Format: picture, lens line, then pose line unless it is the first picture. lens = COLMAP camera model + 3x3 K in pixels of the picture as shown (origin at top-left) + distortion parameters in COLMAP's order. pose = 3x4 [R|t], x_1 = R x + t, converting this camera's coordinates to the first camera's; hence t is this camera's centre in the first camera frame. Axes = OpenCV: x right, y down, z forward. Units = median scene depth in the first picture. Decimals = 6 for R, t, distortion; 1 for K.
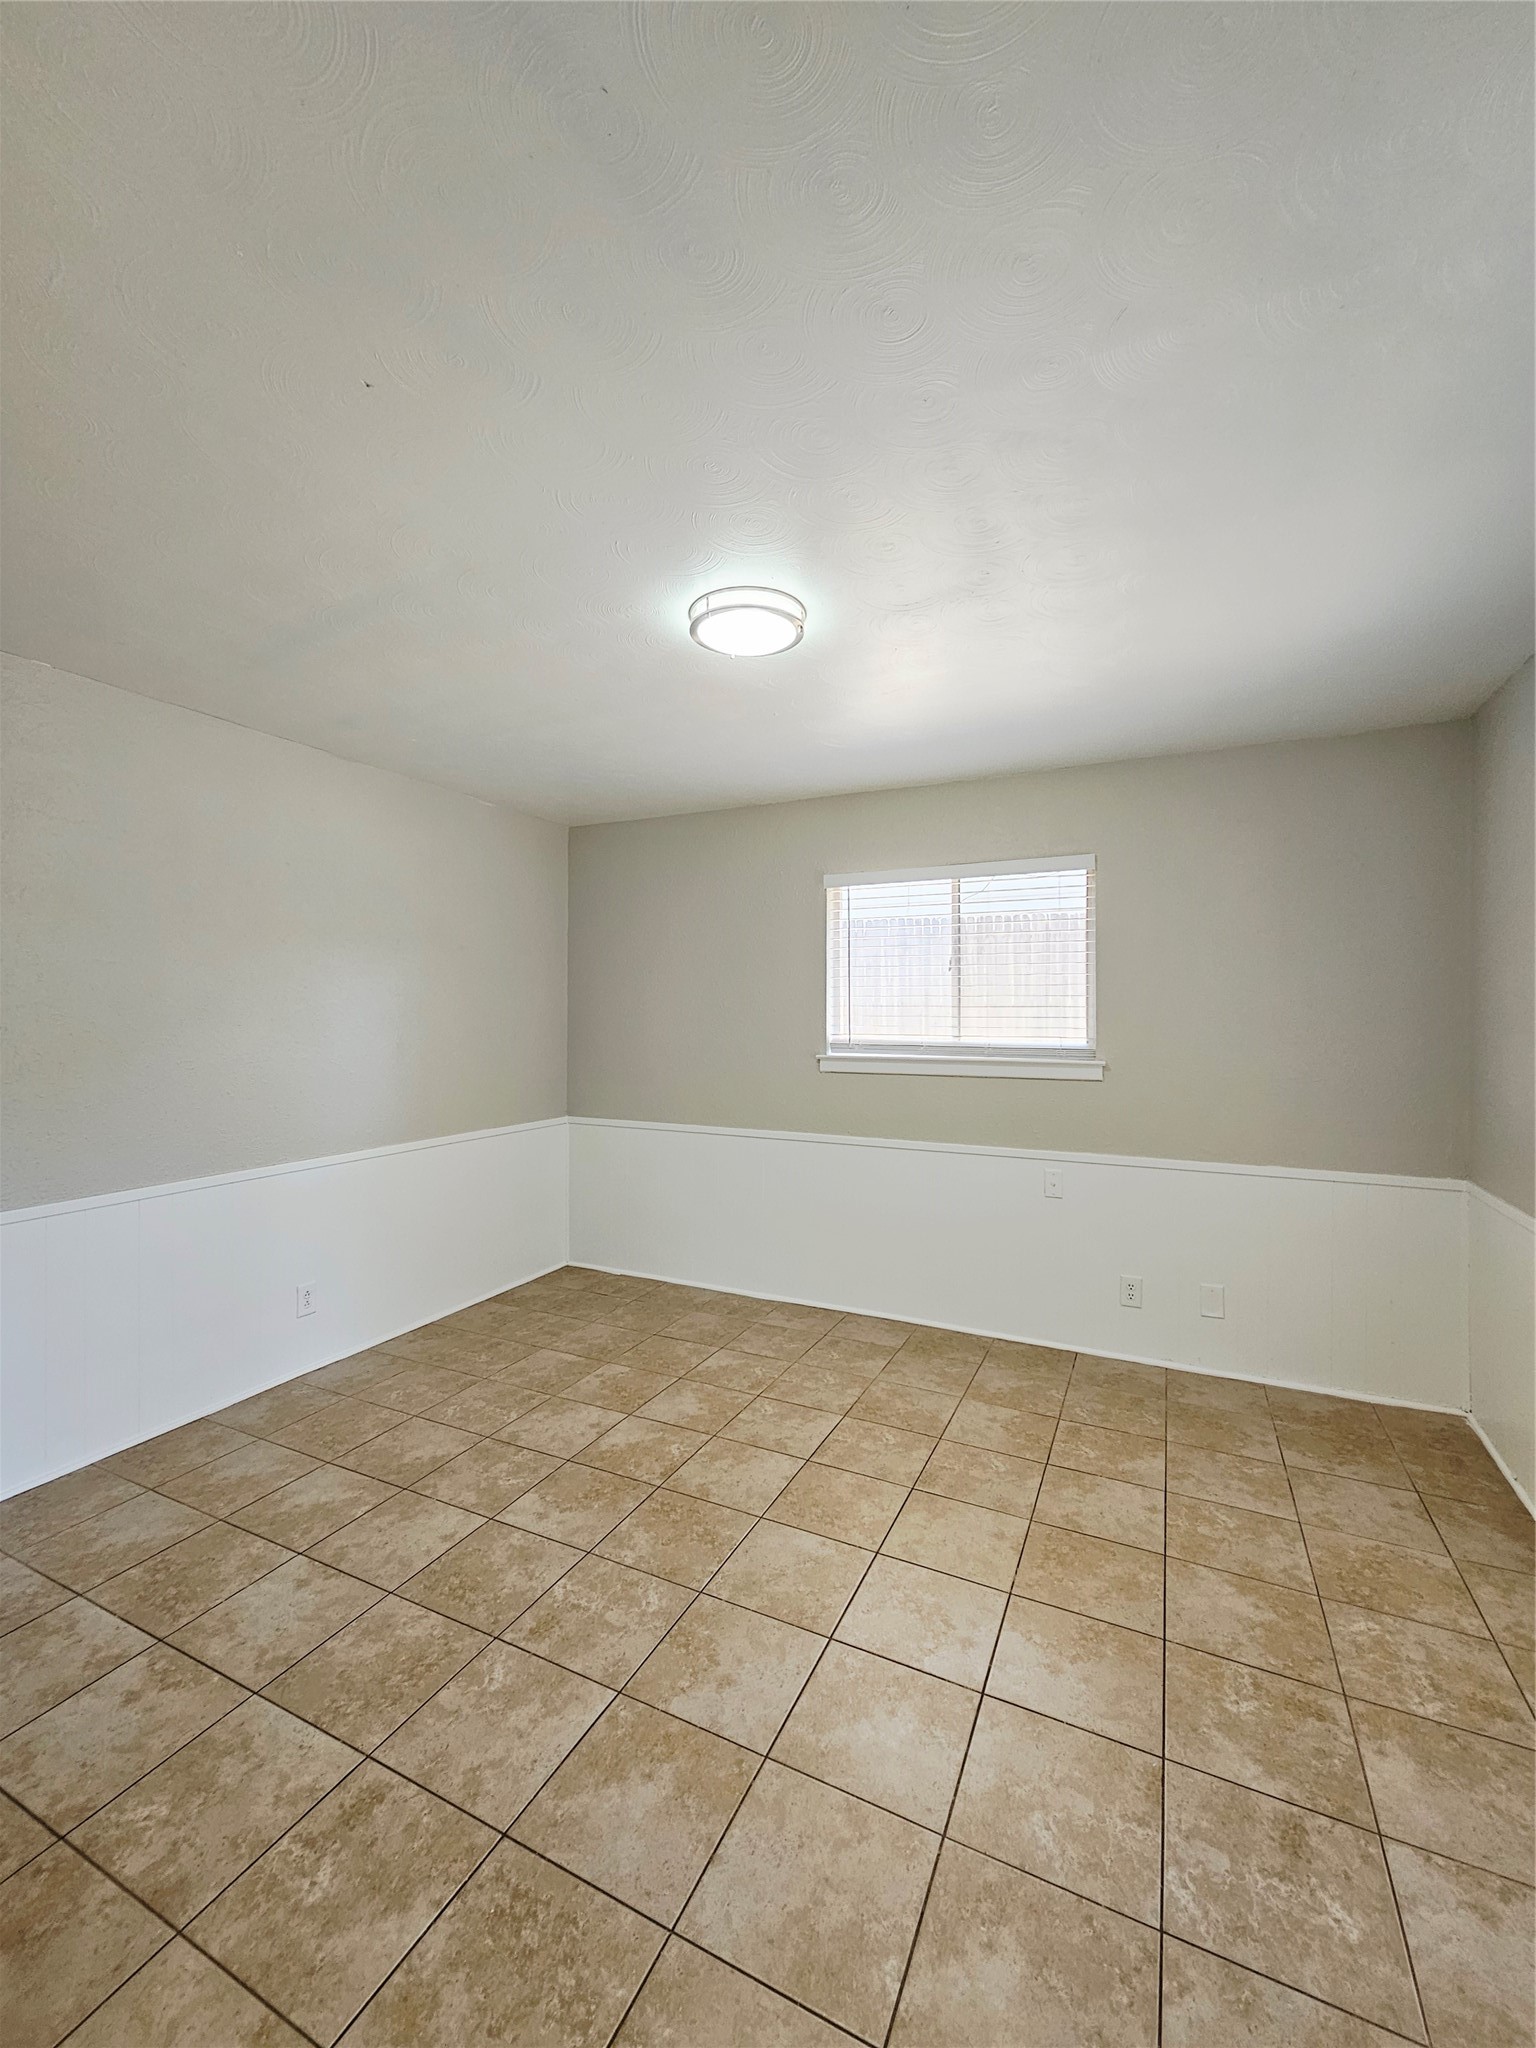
lens RADIAL K [[836.1, 0, 757.9], [0, 836.1, 1019.9], [0, 0, 1]] dist [-0.000016, -0.001532]
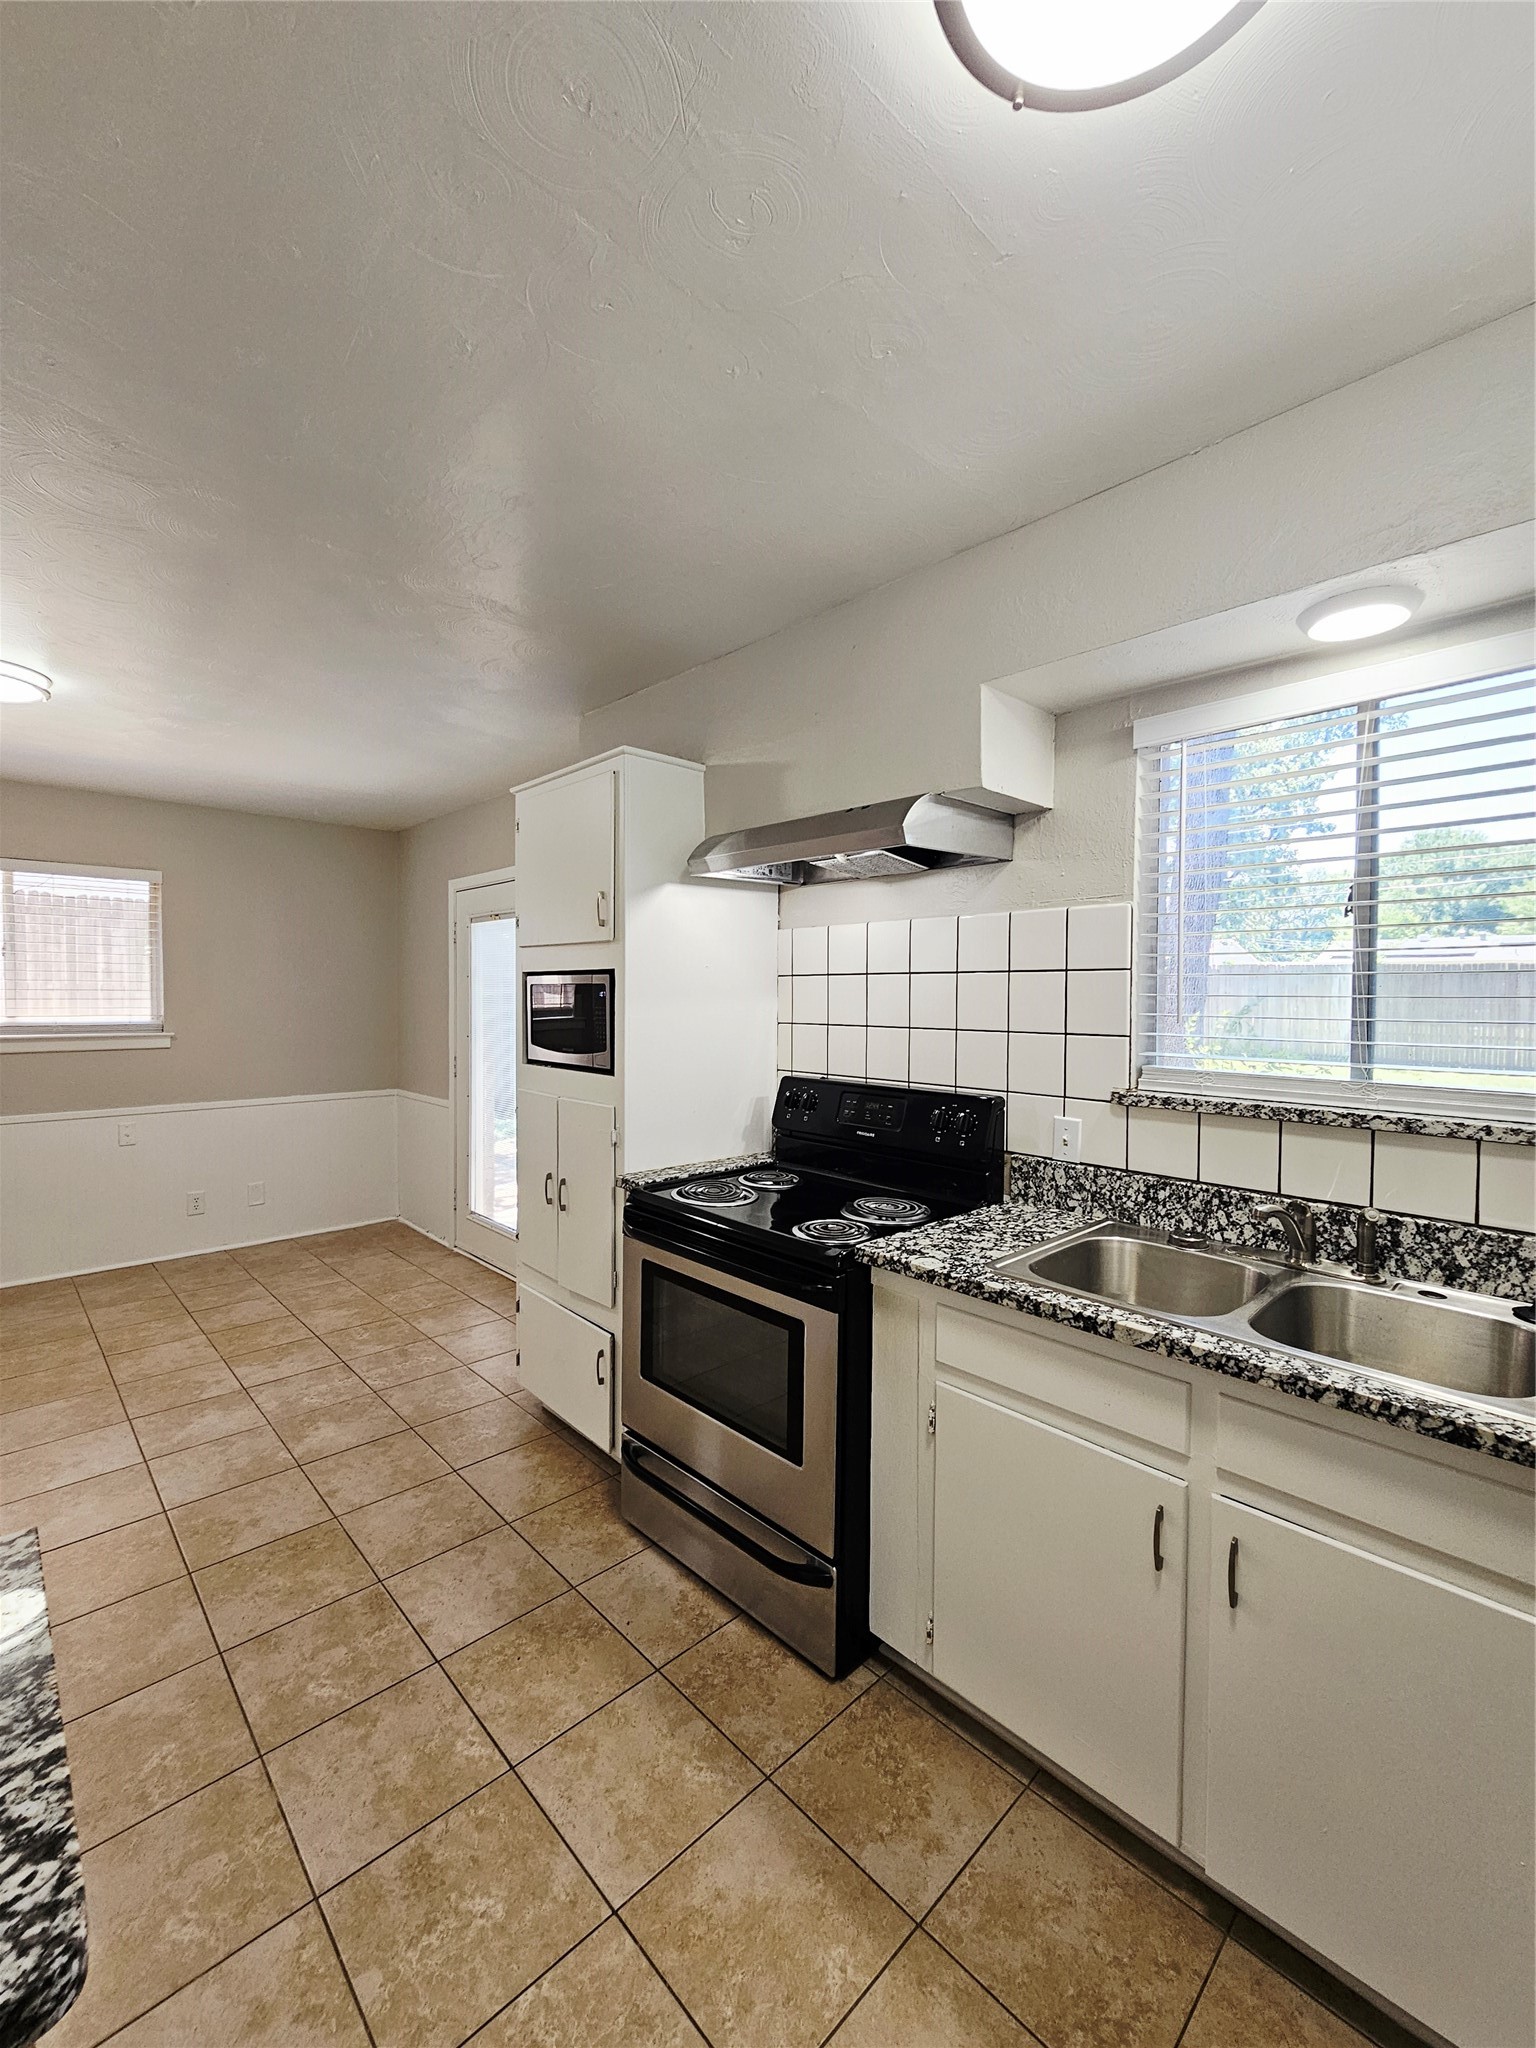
lens RADIAL K [[836.1, 0, 756.2], [0, 836.1, 1012.7], [0, 0, 1]] dist [-0.000016, -0.001532]
pose [[0.340076, -0.015741, 0.940266, -0.673016], [0.001643, 0.999868, 0.016145, -0.001573], [-0.940397, -0.003945, 0.340057, -0.400052]]
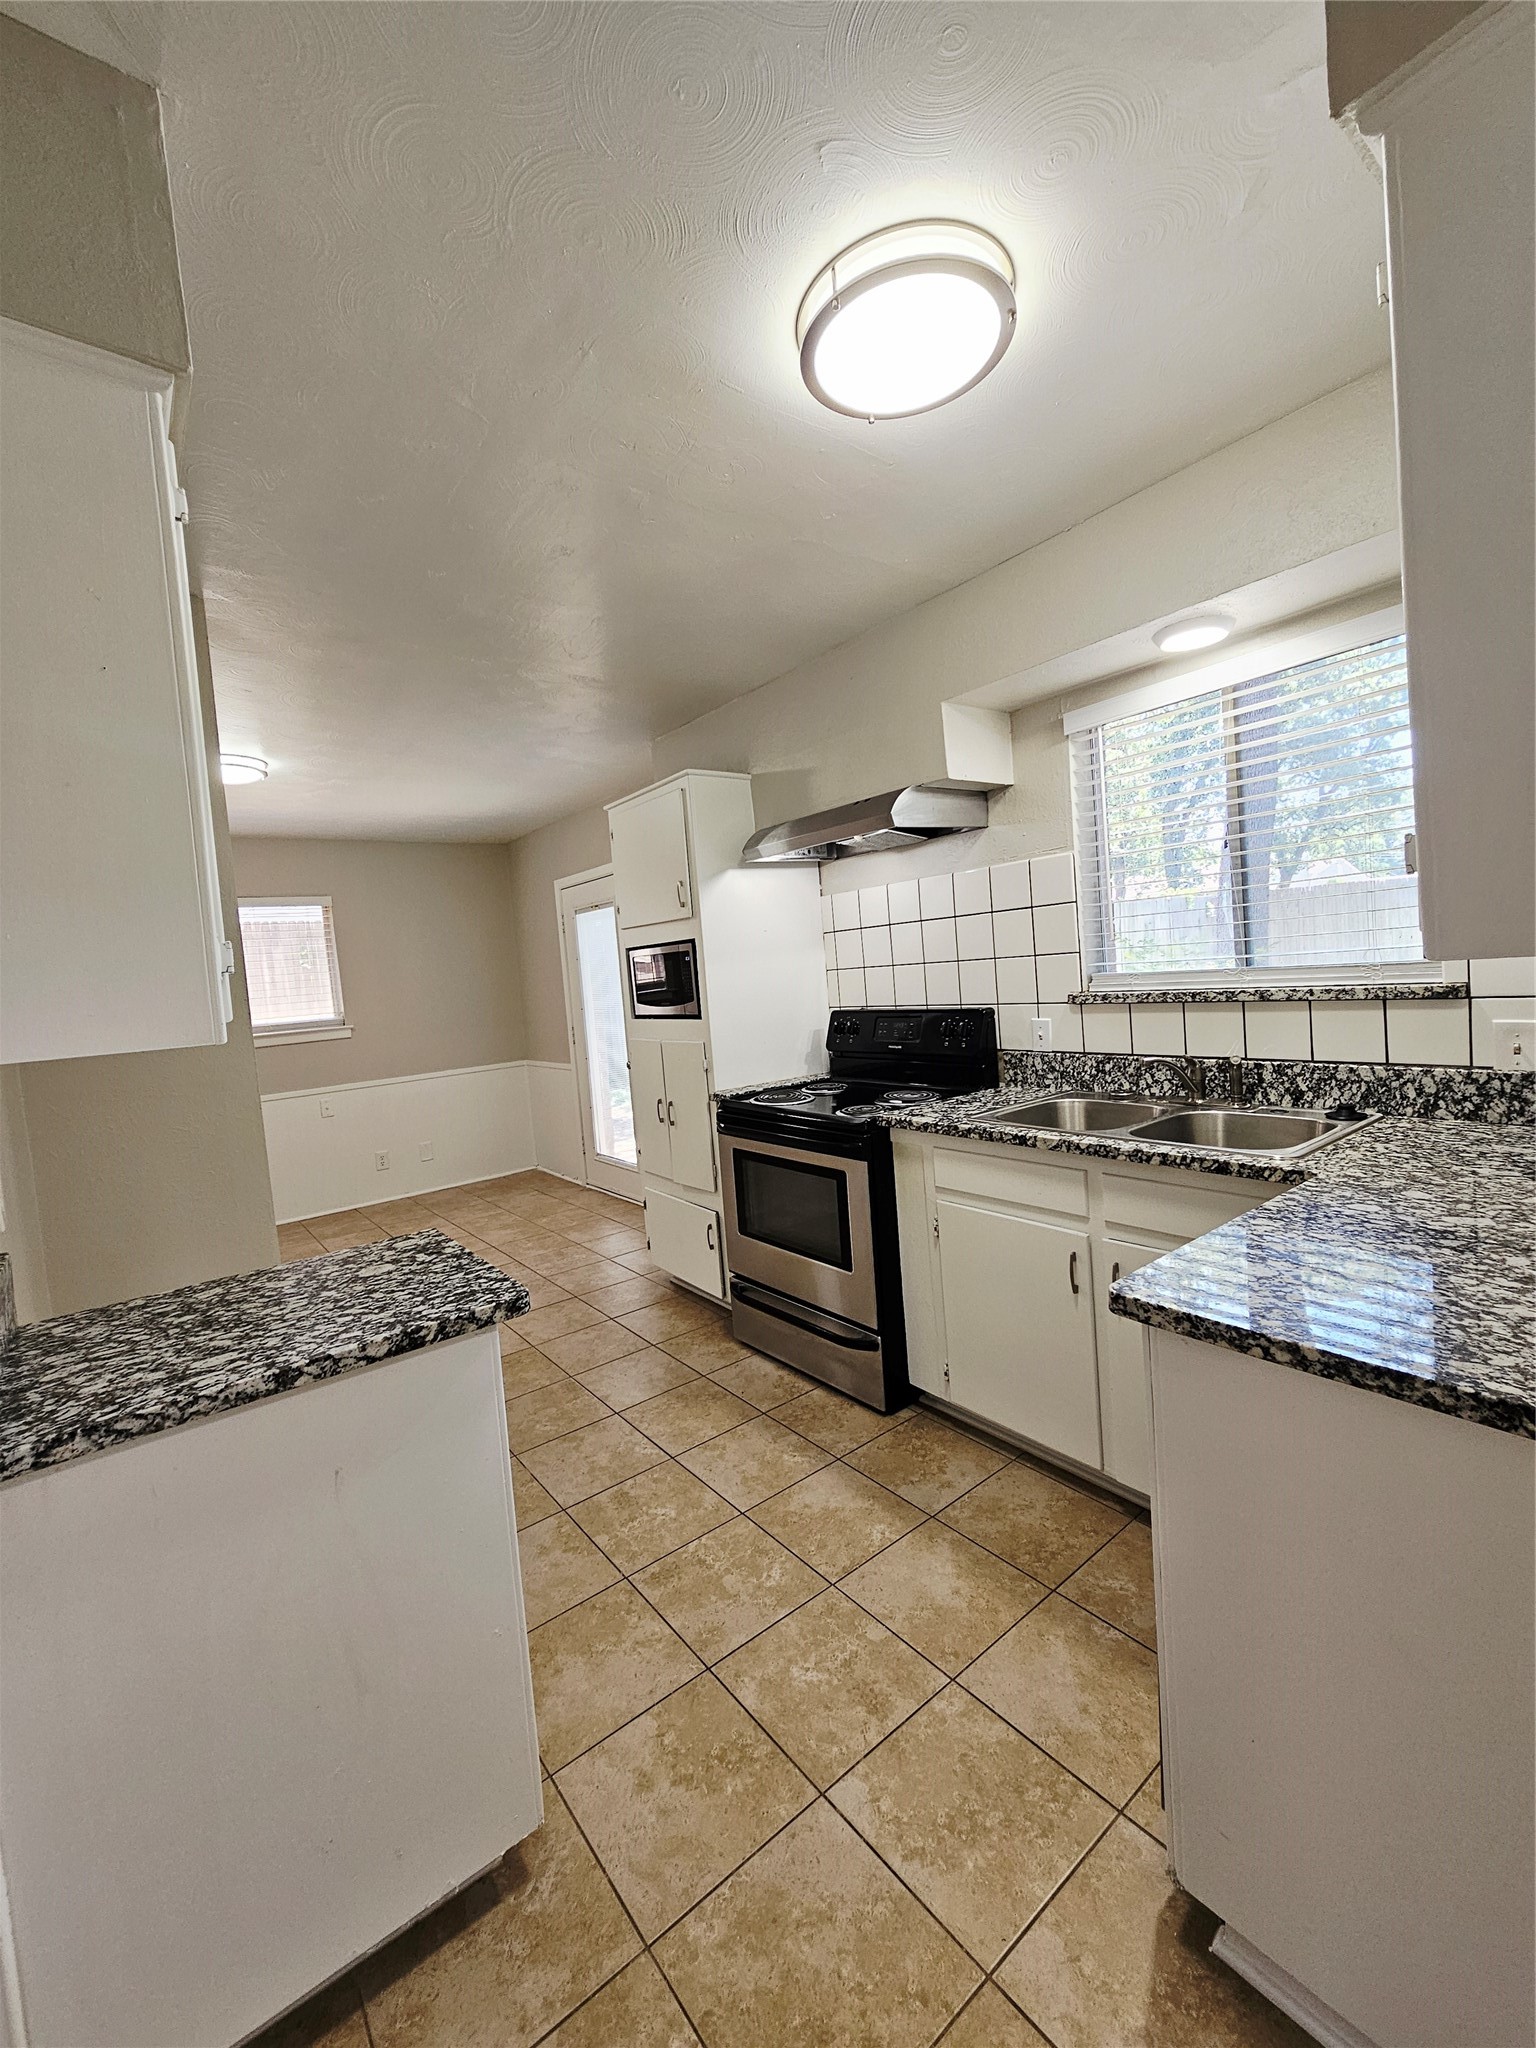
lens RADIAL K [[836.1, 0, 755.0], [0, 836.1, 1011.7], [0, 0, 1]] dist [-0.000016, -0.001532]
pose [[0.435189, -0.079814, 0.896795, -0.935657], [0.087999, 0.995065, 0.045856, 0.024298], [-0.896029, 0.058960, 0.440064, -0.556256]]
